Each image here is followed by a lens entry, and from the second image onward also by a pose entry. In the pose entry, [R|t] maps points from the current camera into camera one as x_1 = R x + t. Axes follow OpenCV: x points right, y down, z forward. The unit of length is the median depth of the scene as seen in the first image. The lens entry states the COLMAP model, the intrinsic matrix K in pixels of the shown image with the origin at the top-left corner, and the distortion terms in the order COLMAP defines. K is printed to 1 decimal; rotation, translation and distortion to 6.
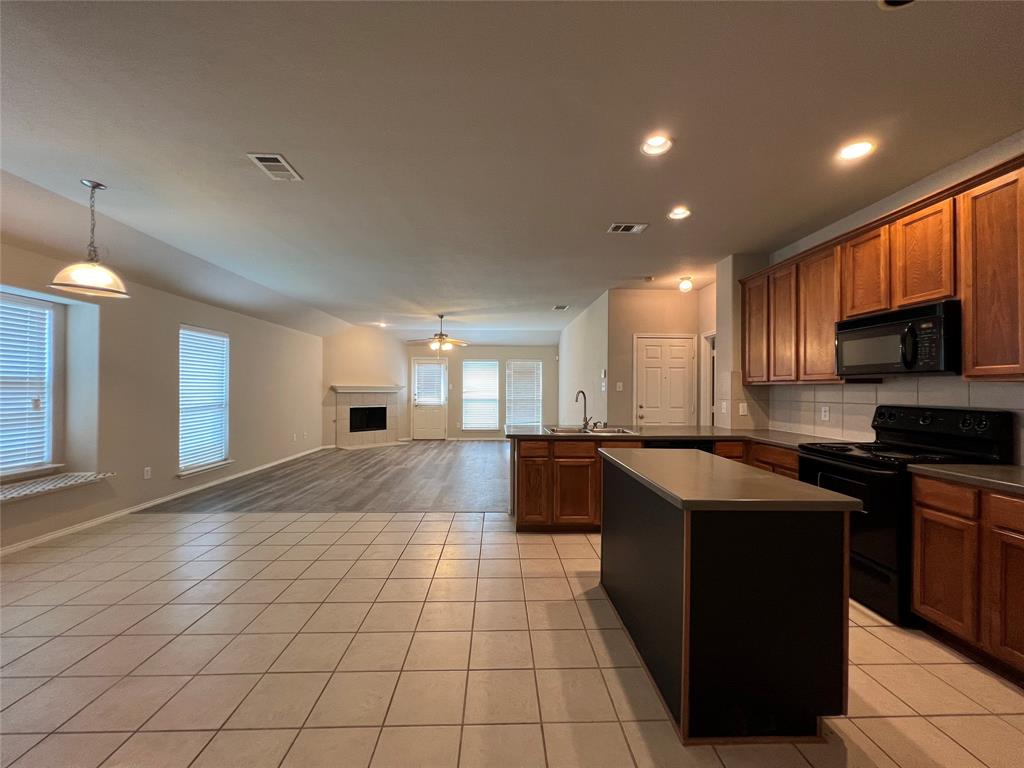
lens RADIAL K [[410.0, 0, 512.7], [0, 410.0, 385.5], [0, 0, 1]] dist [-0.001810, 0.000250]
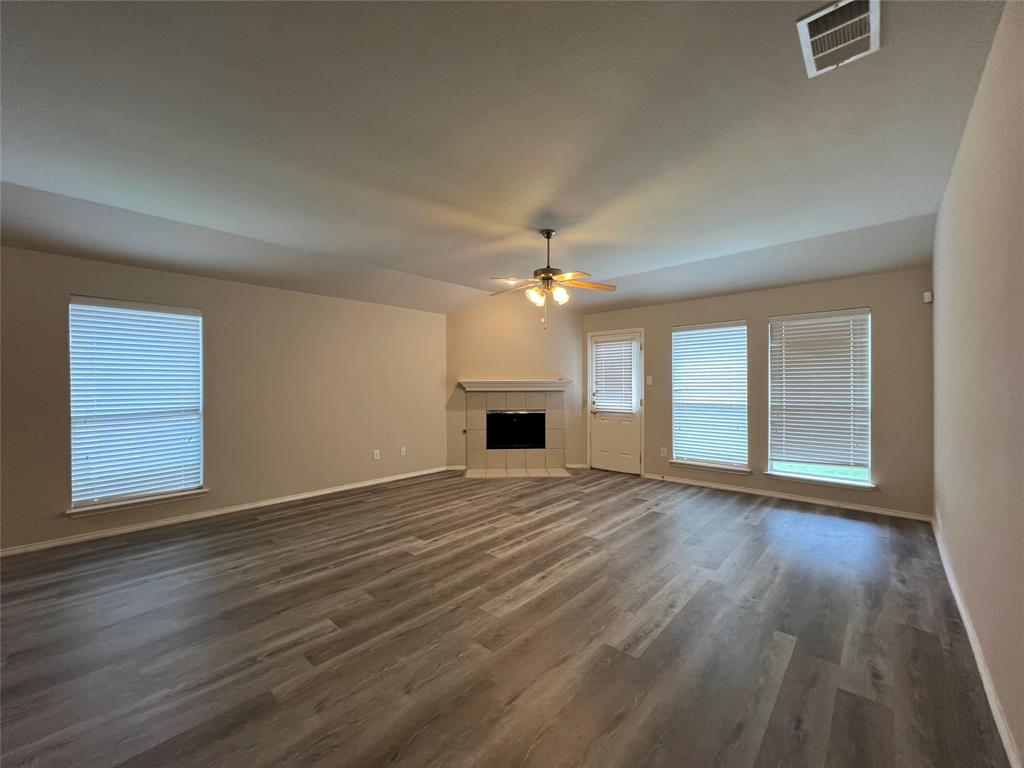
lens RADIAL K [[410.0, 0, 511.6], [0, 410.0, 387.2], [0, 0, 1]] dist [-0.001810, 0.000250]
pose [[0.714627, -0.004903, -0.699488, 0.180103], [0.015130, 0.999850, 0.008448, 0.008611], [0.699342, -0.016621, 0.714594, 0.872990]]
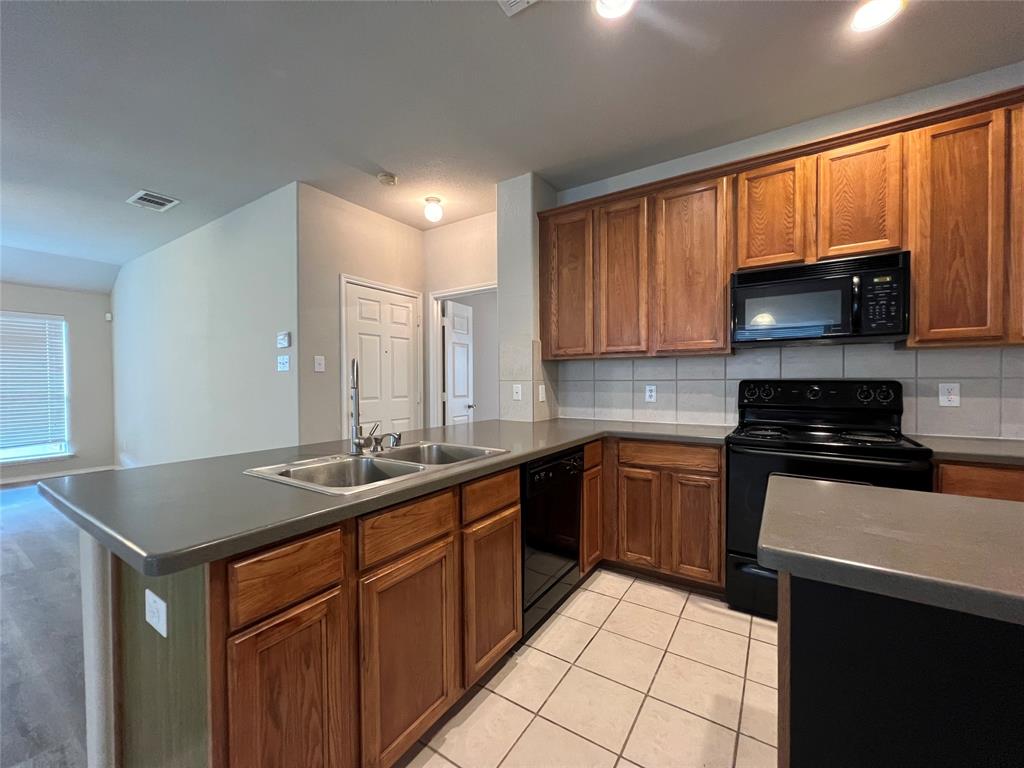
lens RADIAL K [[410.0, 0, 512.2], [0, 410.0, 386.6], [0, 0, 1]] dist [-0.001810, 0.000250]
pose [[0.577822, -0.021223, 0.815887, -0.046232], [0.001248, 0.999684, 0.025120, 0.020756], [-0.816162, -0.013497, 0.577666, 0.468569]]
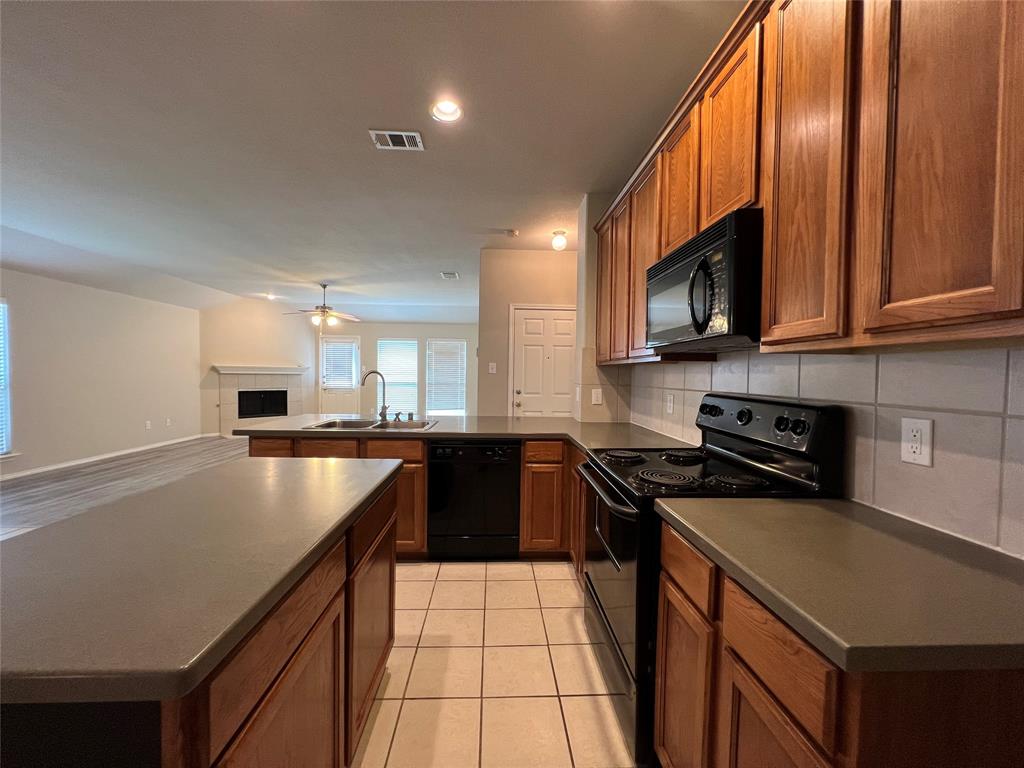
lens RADIAL K [[410.0, 0, 514.2], [0, 410.0, 385.9], [0, 0, 1]] dist [-0.001810, 0.000250]
pose [[0.999823, 0.007190, 0.017384, 0.295498], [-0.007869, 0.999198, 0.039271, 0.006265], [-0.017088, -0.039400, 0.999077, 0.172373]]
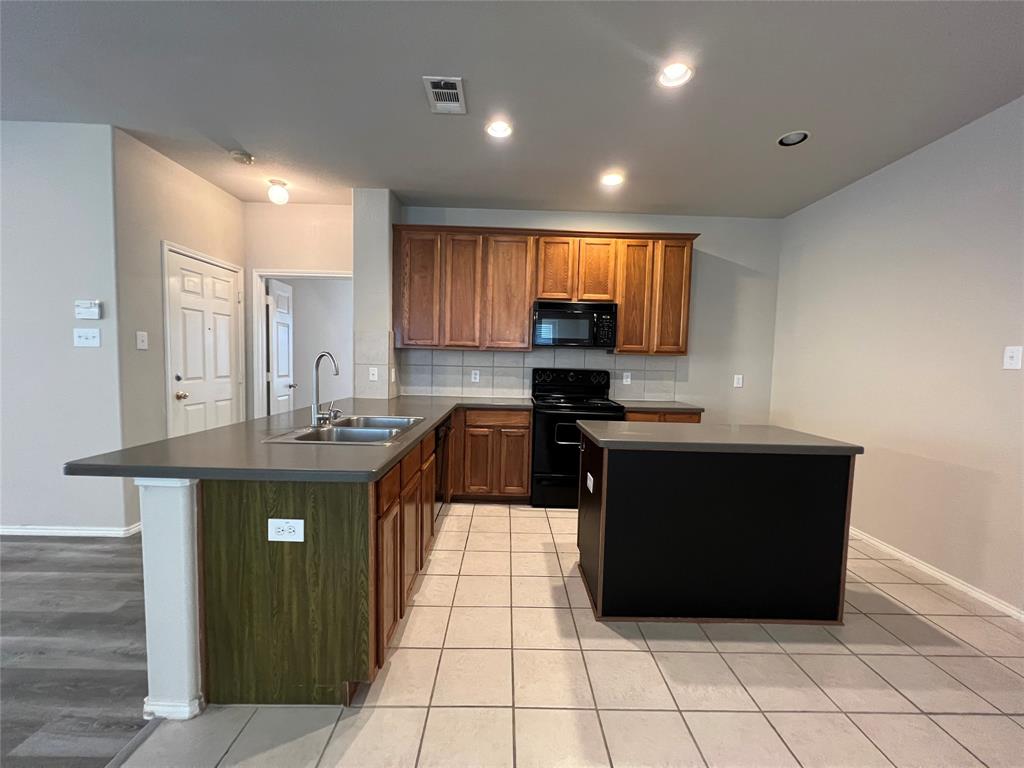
lens RADIAL K [[410.0, 0, 511.8], [0, 410.0, 385.3], [0, 0, 1]] dist [-0.001810, 0.000250]
pose [[0.022515, -0.066800, 0.997512, -0.236307], [-0.034830, 0.997107, 0.067559, 0.008385], [-0.999140, -0.036264, 0.020123, 0.546233]]
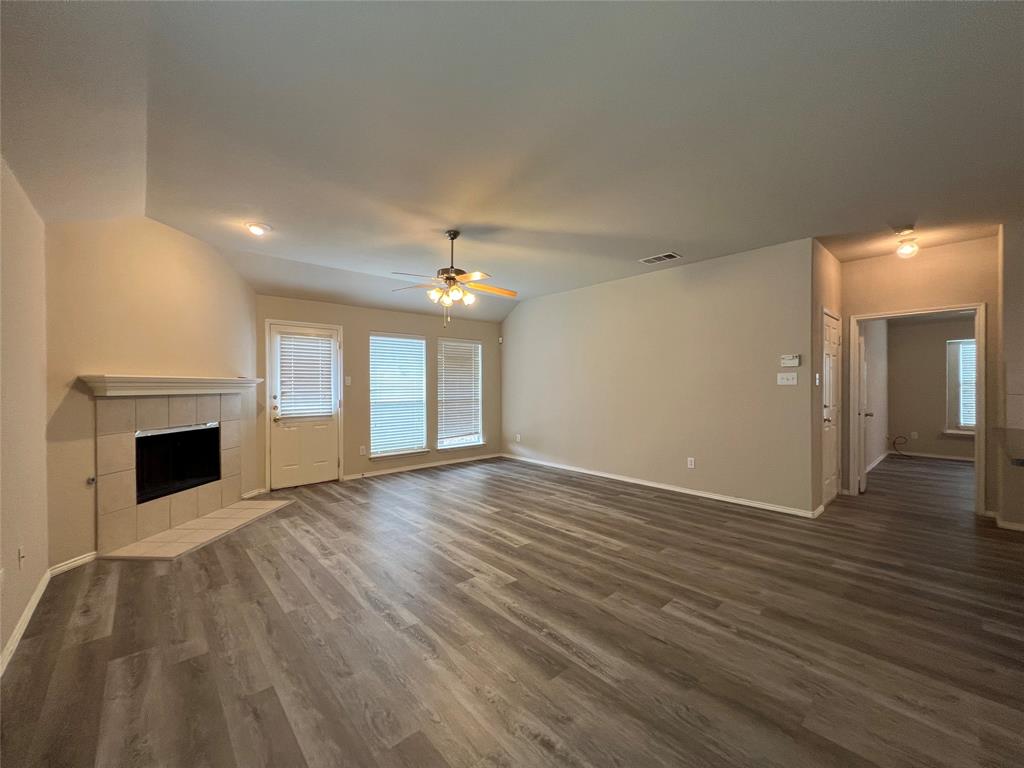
lens RADIAL K [[410.0, 0, 513.6], [0, 410.0, 385.8], [0, 0, 1]] dist [-0.001810, 0.000250]
pose [[0.764498, -0.008774, 0.644566, -0.604257], [0.000301, 0.999912, 0.013254, 0.005059], [-0.644626, -0.009939, 0.764434, 0.812215]]
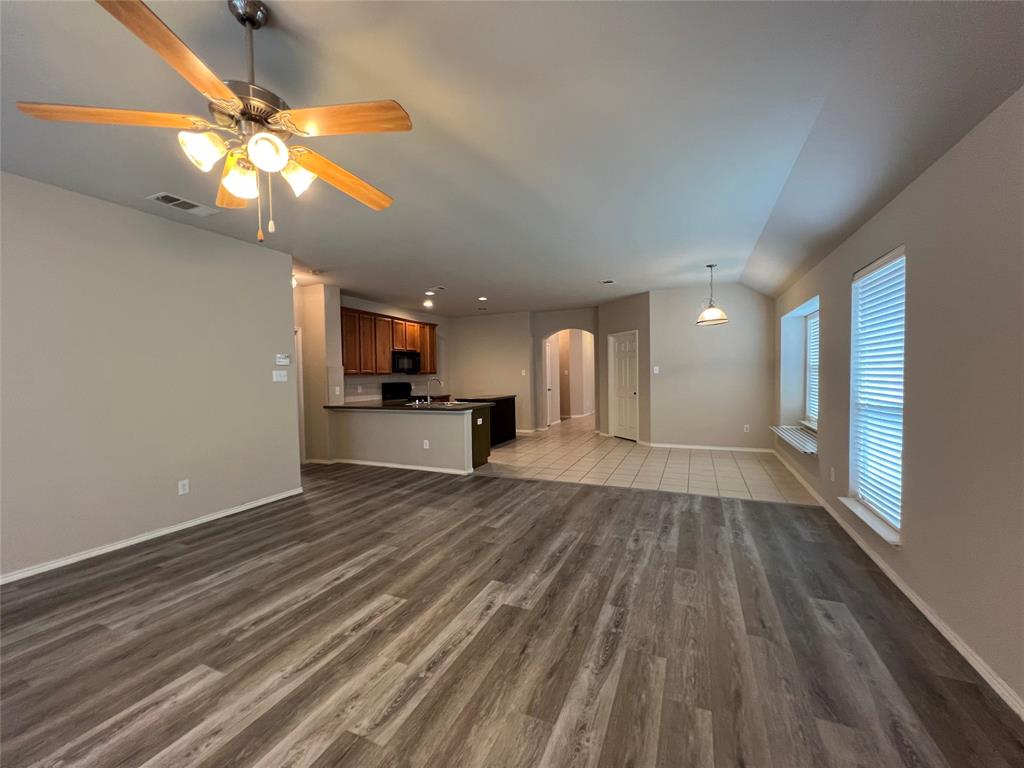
lens RADIAL K [[410.0, 0, 511.9], [0, 410.0, 385.4], [0, 0, 1]] dist [-0.001810, 0.000250]
pose [[-0.898034, -0.002776, 0.439918, -0.518308], [0.007012, 0.999763, 0.020622, 0.007453], [-0.439871, 0.021604, -0.897801, 1.569199]]
